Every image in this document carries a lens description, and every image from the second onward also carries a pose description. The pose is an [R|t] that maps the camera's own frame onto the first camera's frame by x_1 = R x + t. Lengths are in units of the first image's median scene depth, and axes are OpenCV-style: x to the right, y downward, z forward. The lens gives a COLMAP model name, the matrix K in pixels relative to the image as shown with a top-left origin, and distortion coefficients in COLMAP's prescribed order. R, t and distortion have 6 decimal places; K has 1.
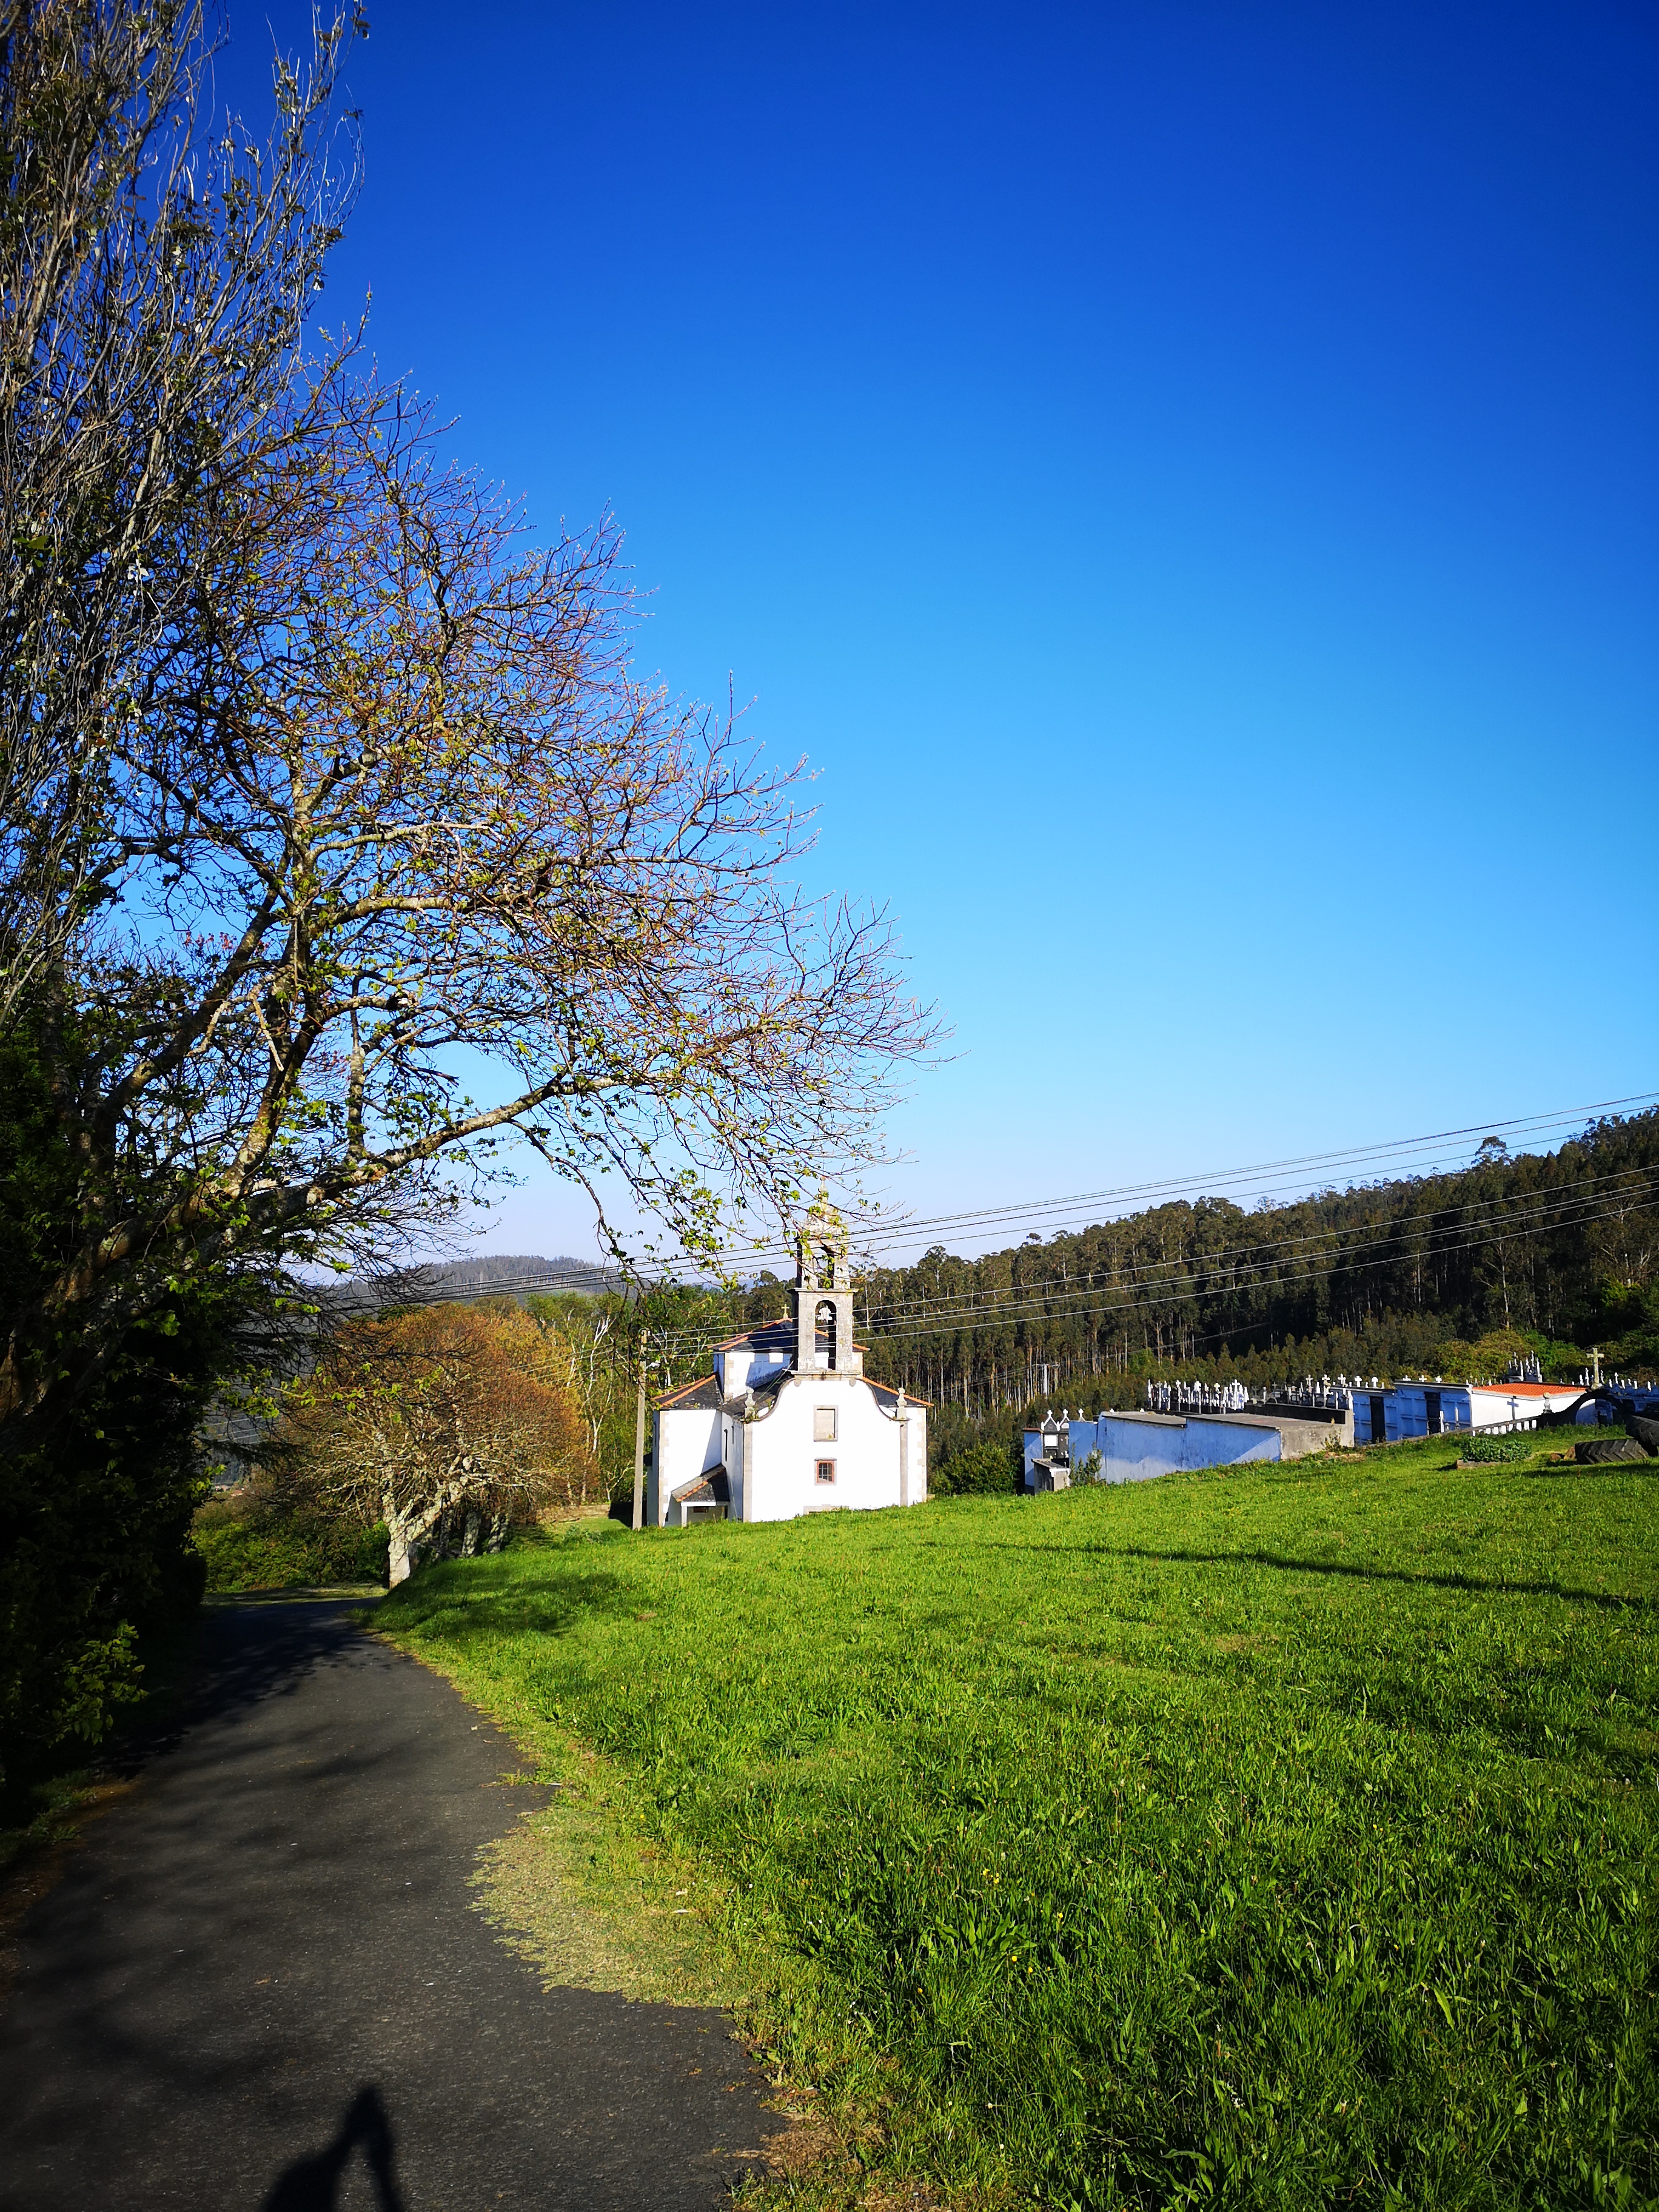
lens RADIAL K [[1689.5, 0, 823.6], [0, 1689.5, 1094.3], [0, 0, 1]] dist [0.082913, -0.068060]
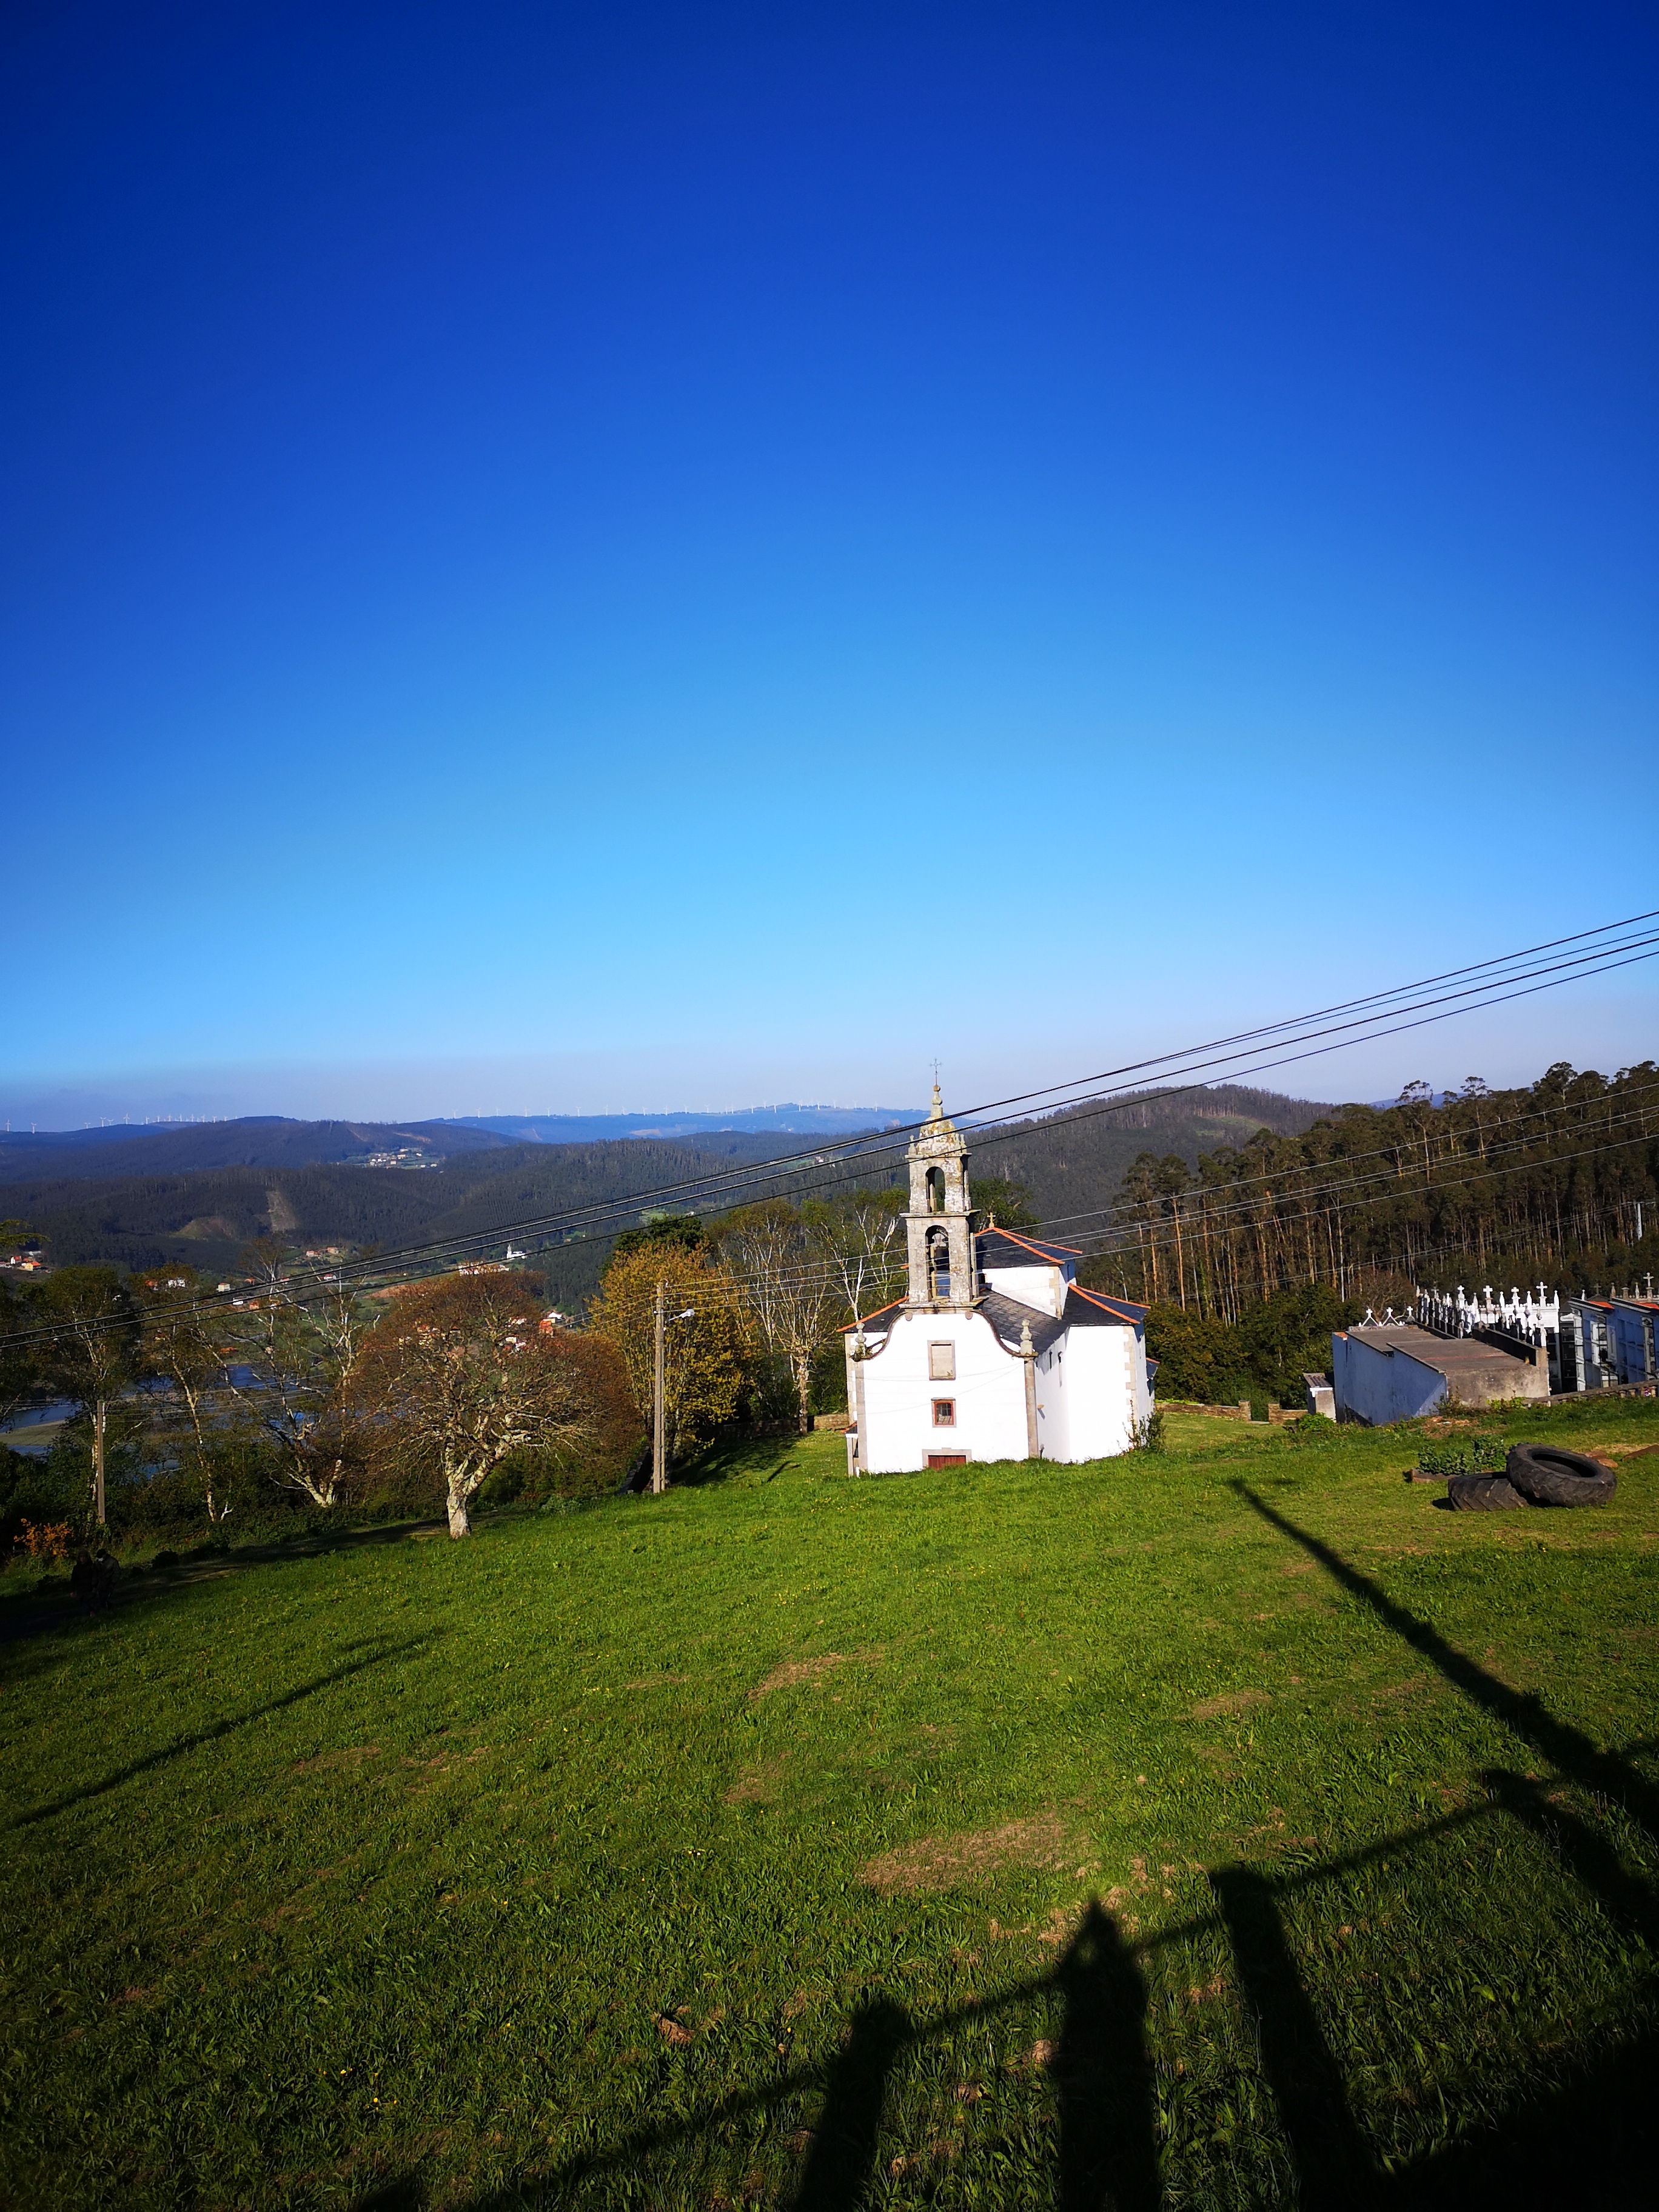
lens RADIAL K [[1689.5, 0, 823.6], [0, 1689.5, 1094.3], [0, 0, 1]] dist [0.082913, -0.068060]
pose [[0.925723, -0.061380, -0.373188, 0.287371], [0.097838, 0.992019, 0.079534, -0.025234], [0.365328, -0.110138, 0.924340, 0.153237]]
